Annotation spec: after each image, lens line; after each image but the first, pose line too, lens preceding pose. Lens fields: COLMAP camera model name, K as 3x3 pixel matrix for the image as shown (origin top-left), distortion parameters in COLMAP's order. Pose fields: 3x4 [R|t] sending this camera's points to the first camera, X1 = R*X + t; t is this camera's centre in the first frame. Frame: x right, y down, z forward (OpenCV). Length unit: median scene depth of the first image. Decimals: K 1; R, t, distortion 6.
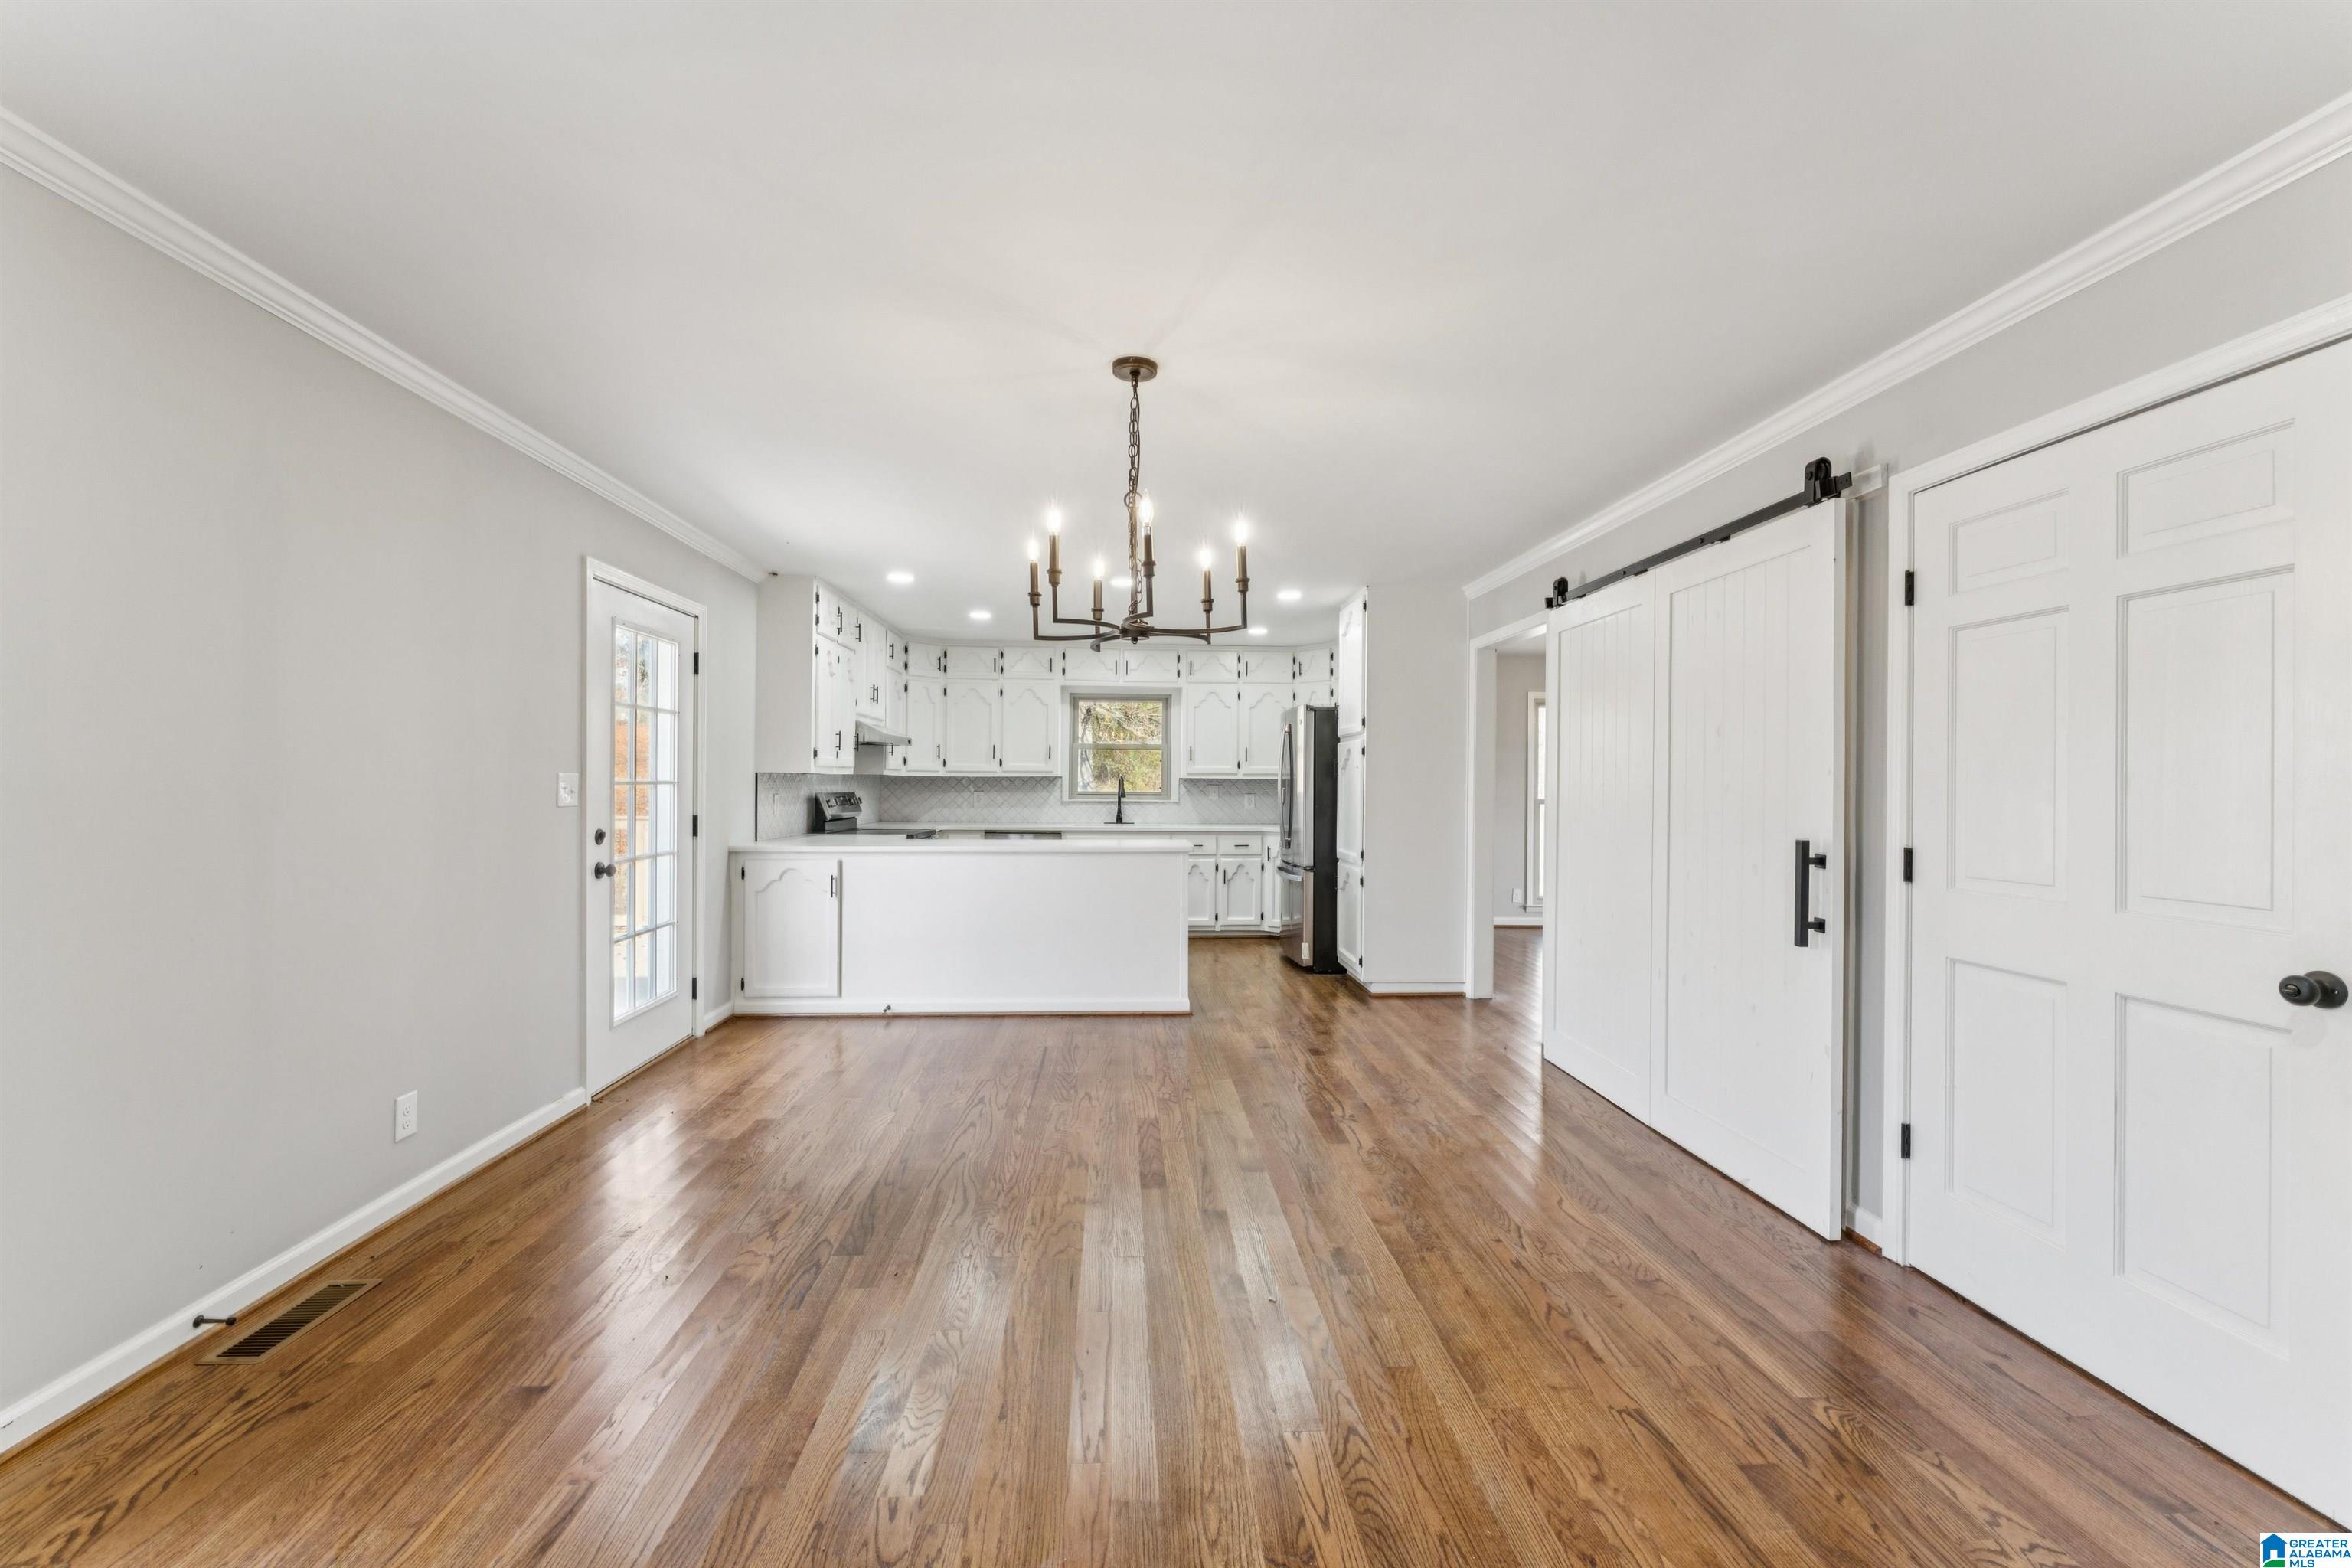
lens RADIAL K [[943.8, 0, 1175.3], [0, 943.8, 781.4], [0, 0, 1]] dist [-0.002202, -0.001002]
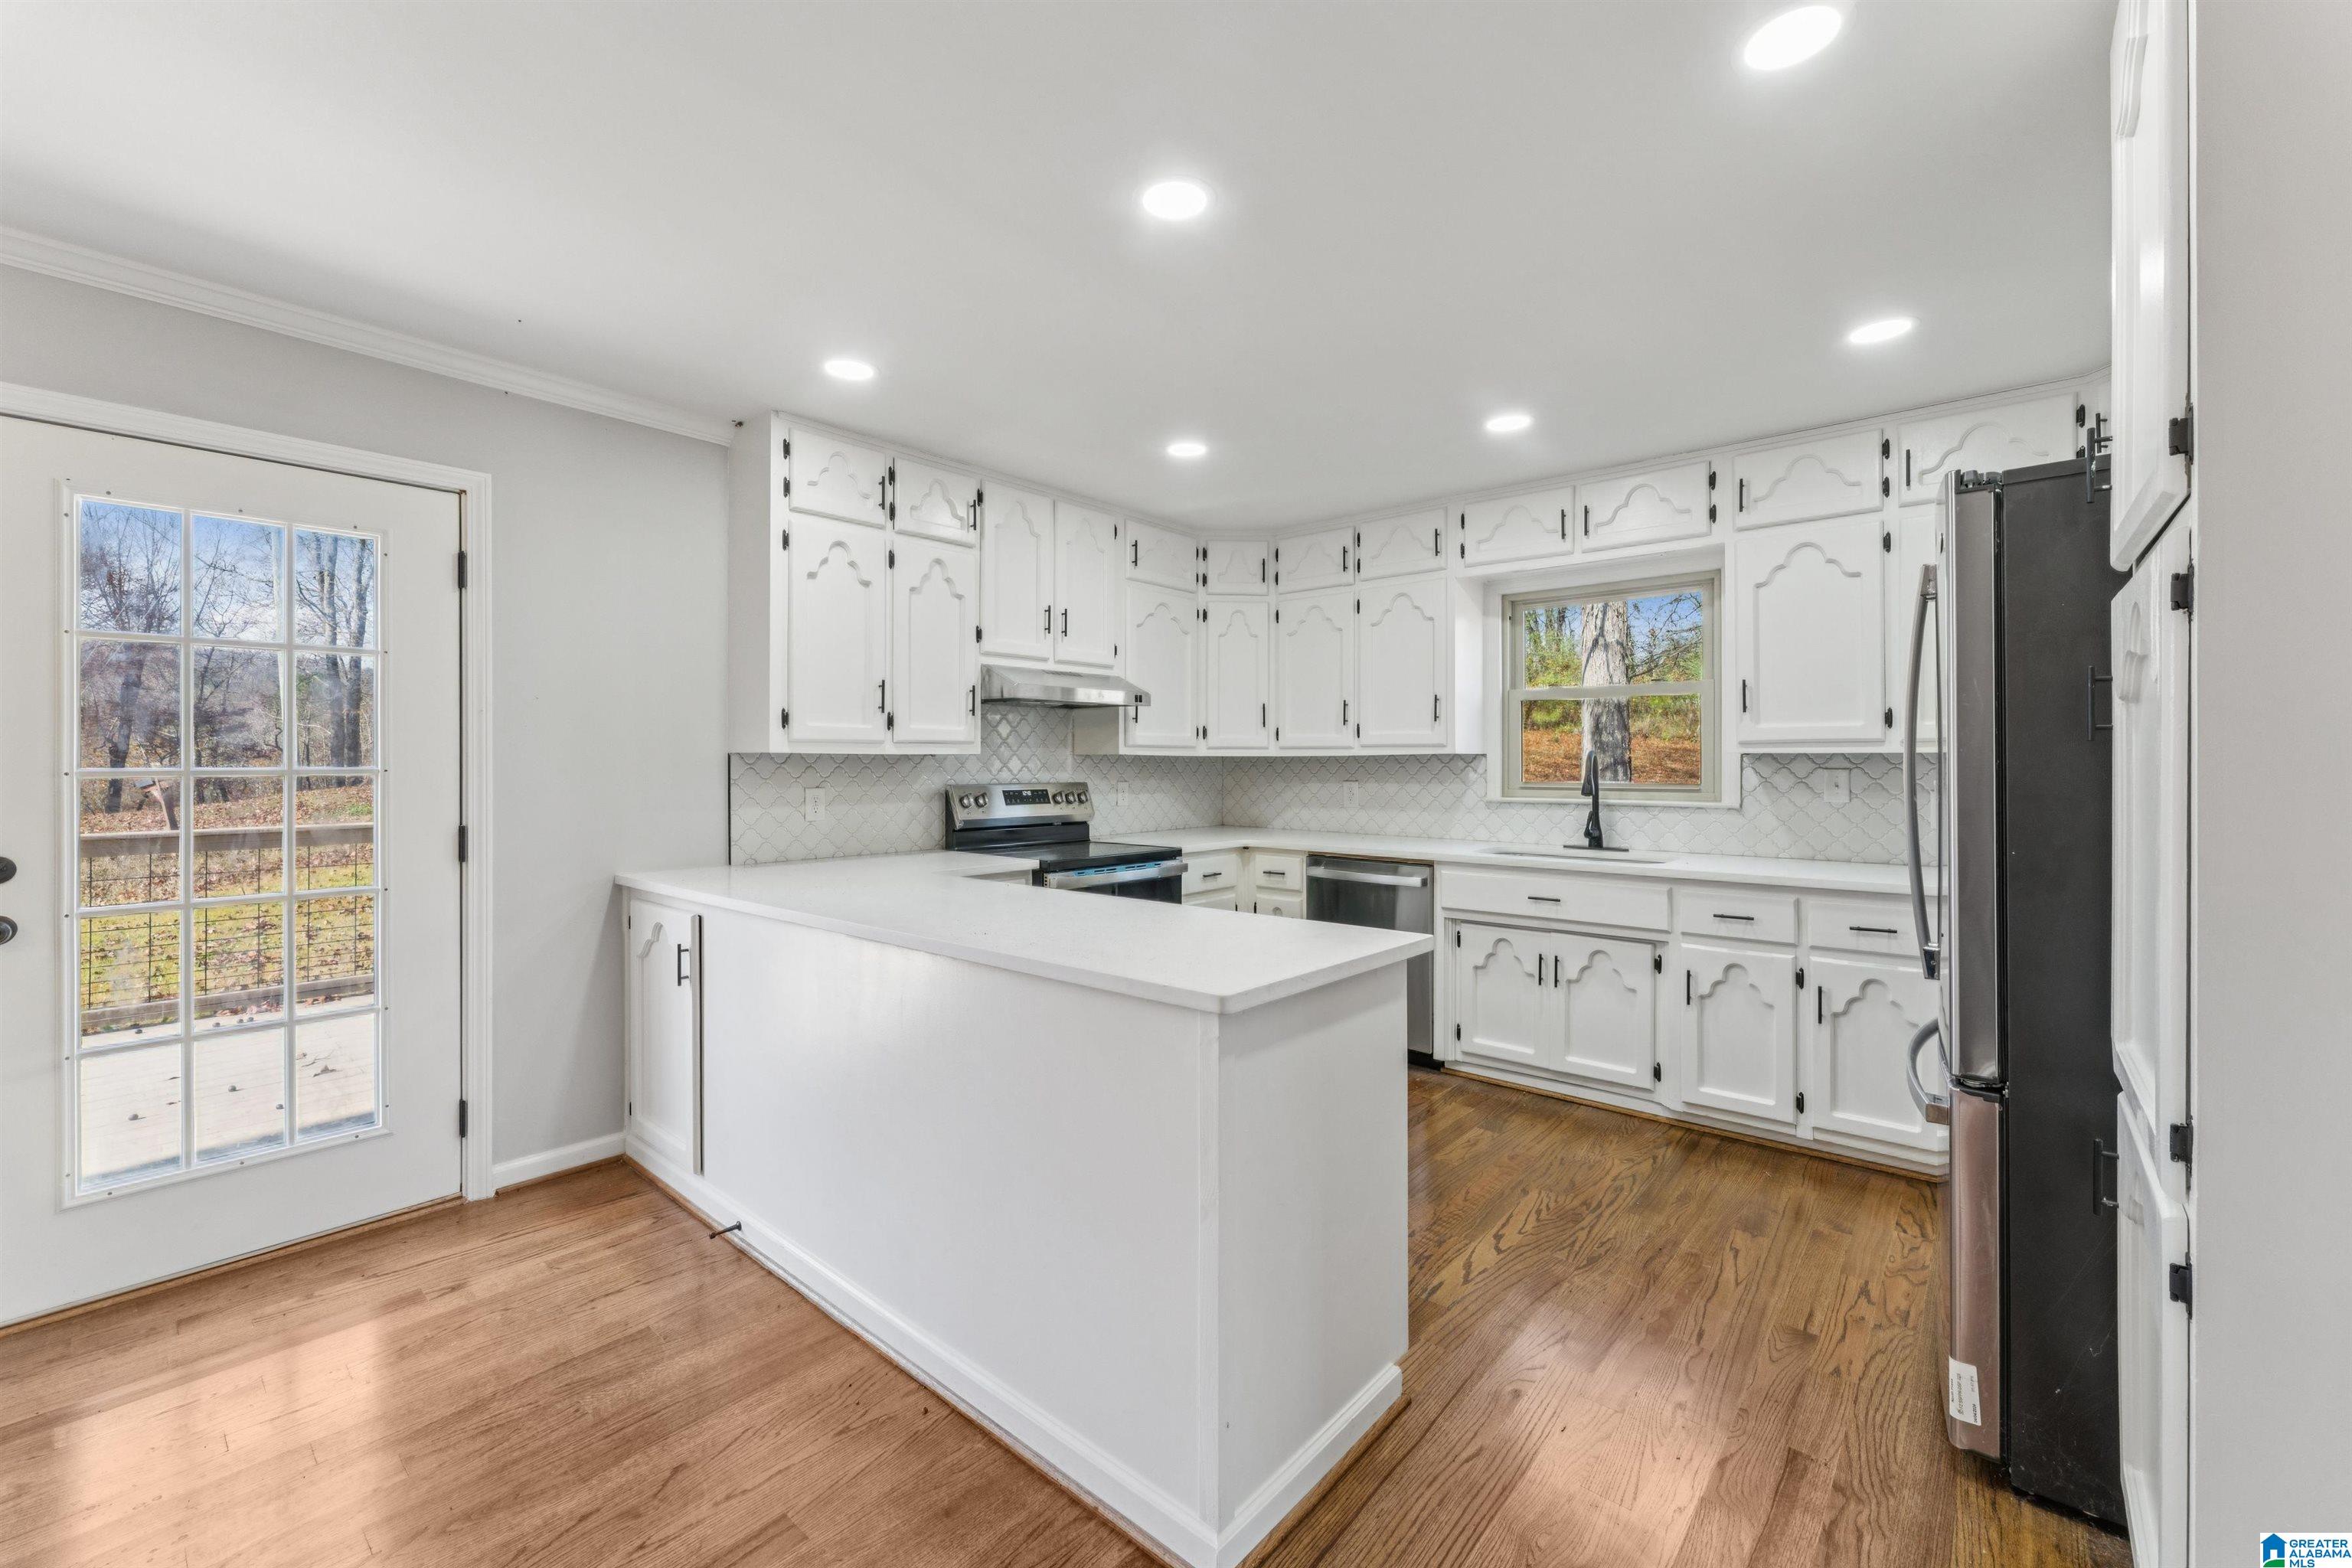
lens RADIAL K [[943.8, 0, 1183.3], [0, 943.8, 756.9], [0, 0, 1]] dist [-0.002202, -0.001002]
pose [[0.713559, -0.012942, -0.700476, 0.194081], [0.007469, 0.999913, -0.010865, 0.001668], [0.700556, 0.002521, 0.713593, 0.756194]]
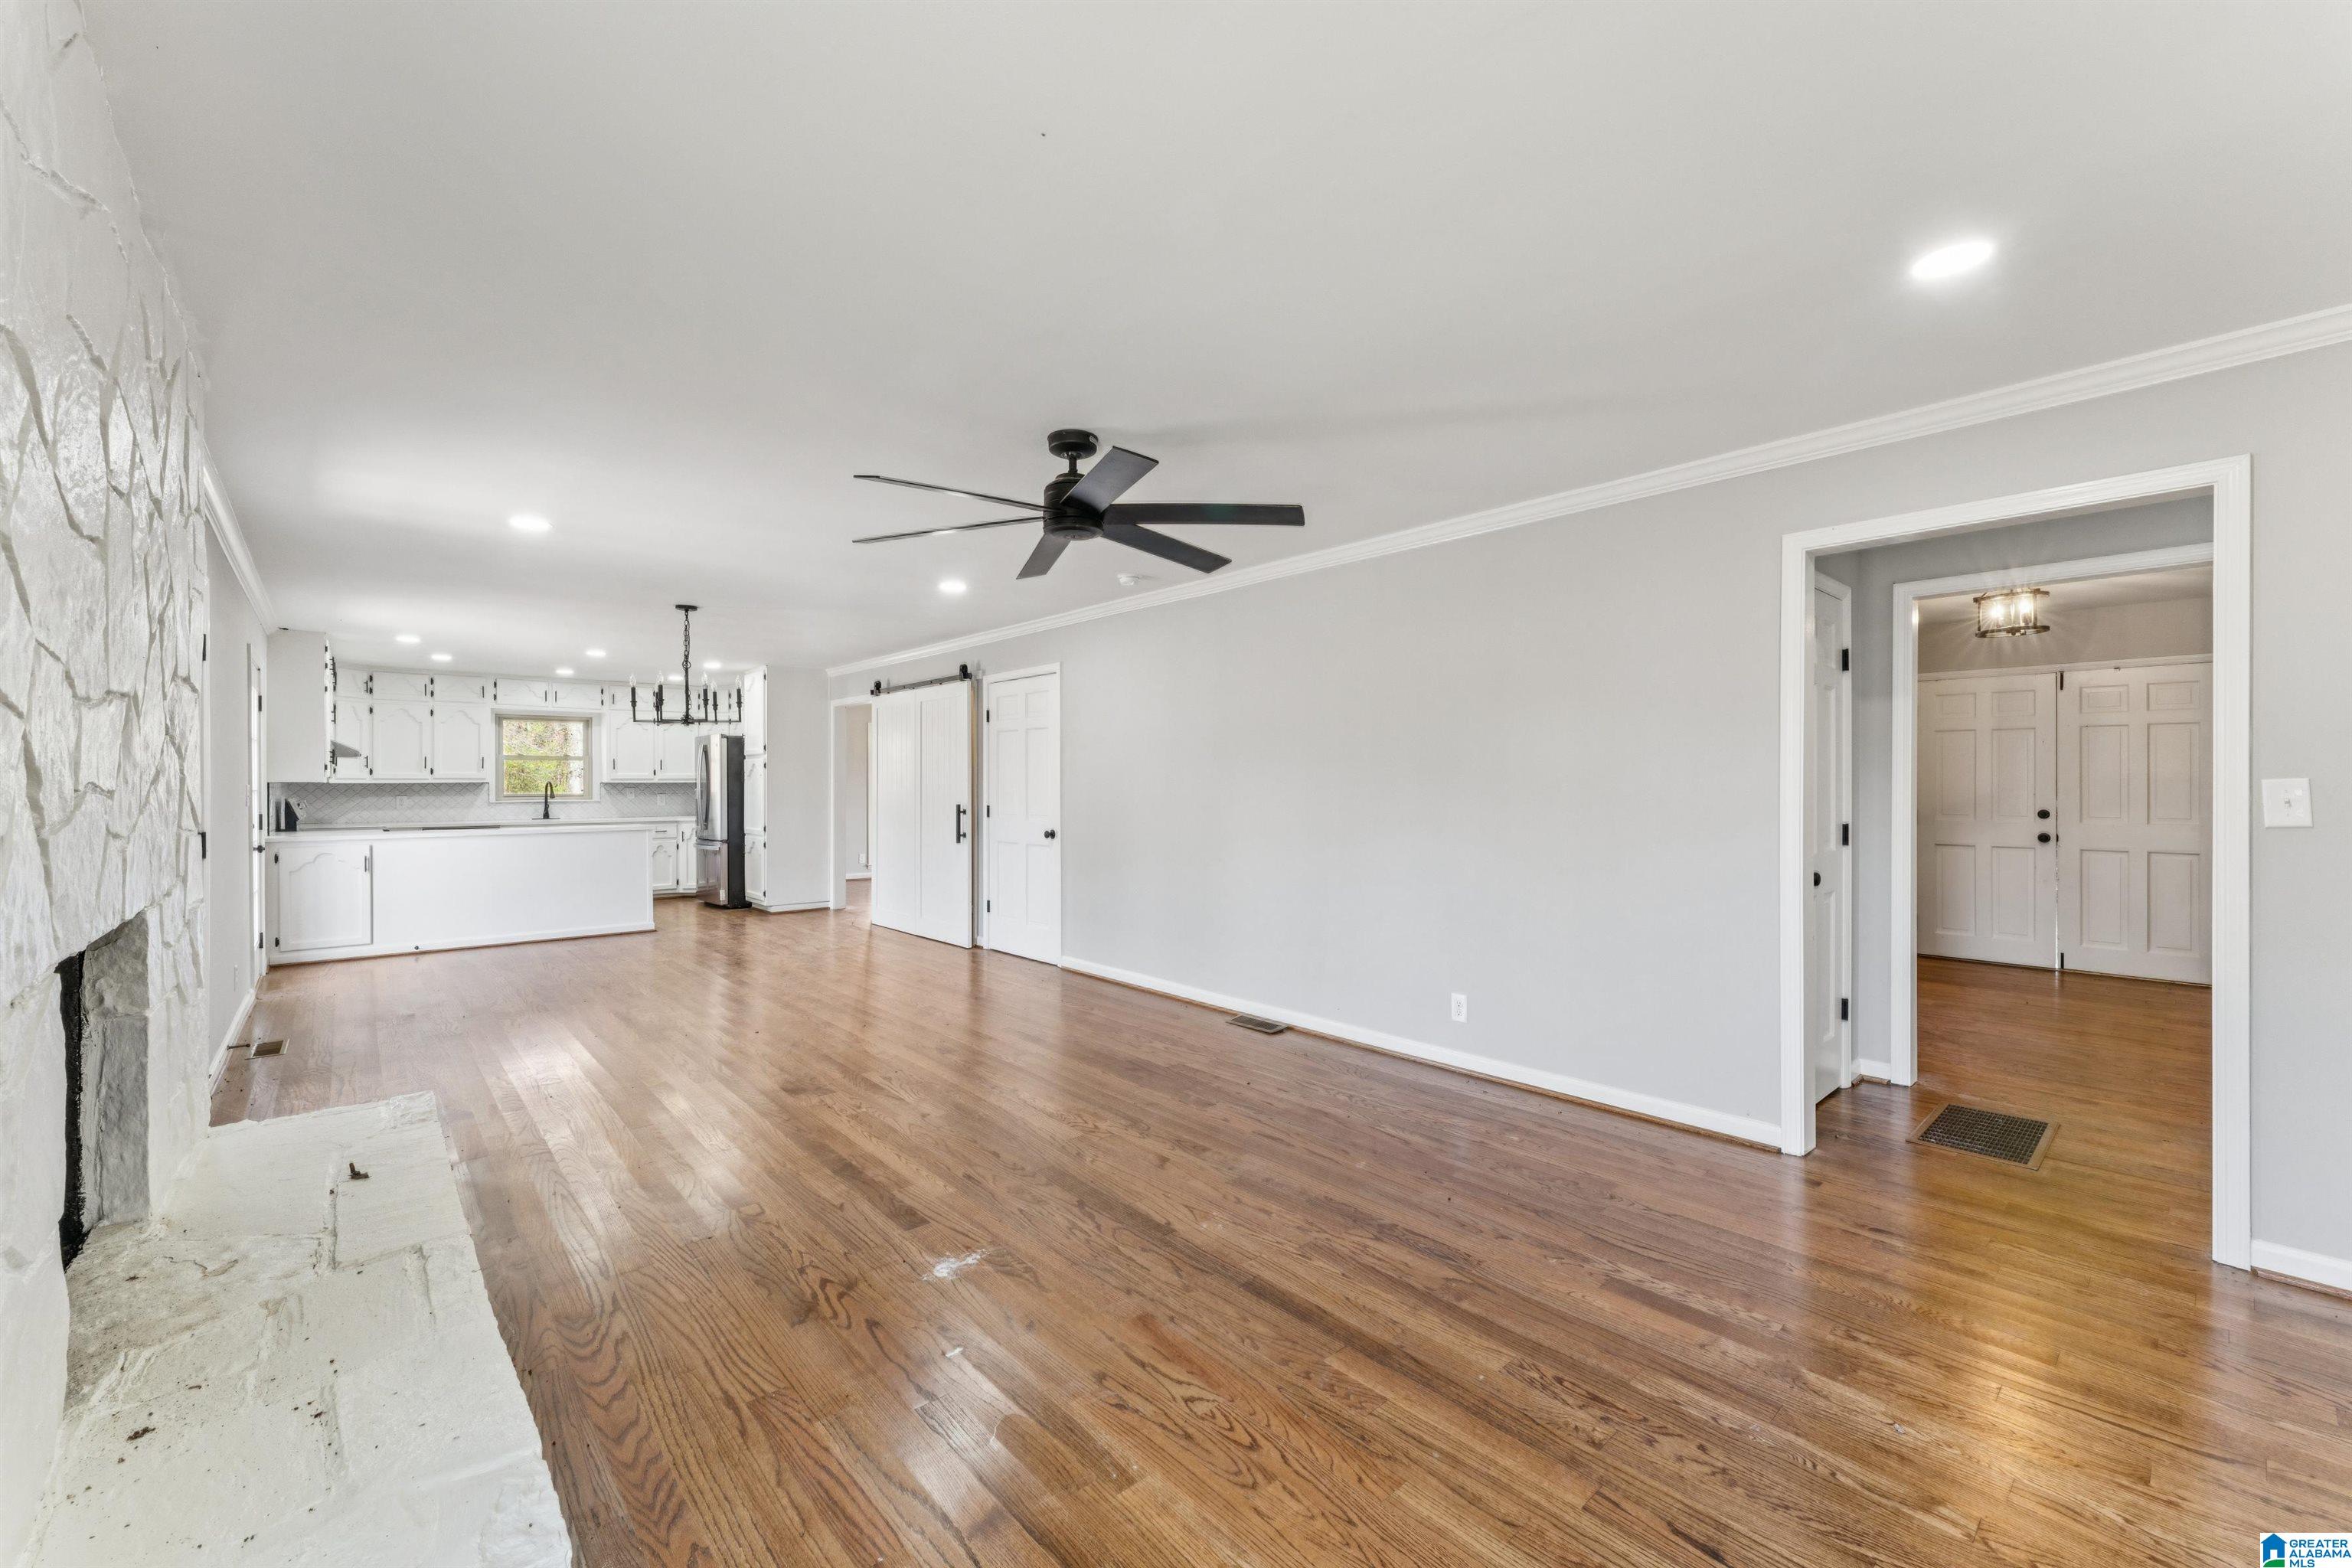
lens RADIAL K [[943.8, 0, 1175.8], [0, 943.8, 784.1], [0, 0, 1]] dist [-0.002202, -0.001002]
pose [[0.788329, -0.010017, 0.615173, -0.254227], [0.008233, 0.999950, 0.005732, -0.003521], [-0.615199, 0.000546, 0.788372, -0.755684]]
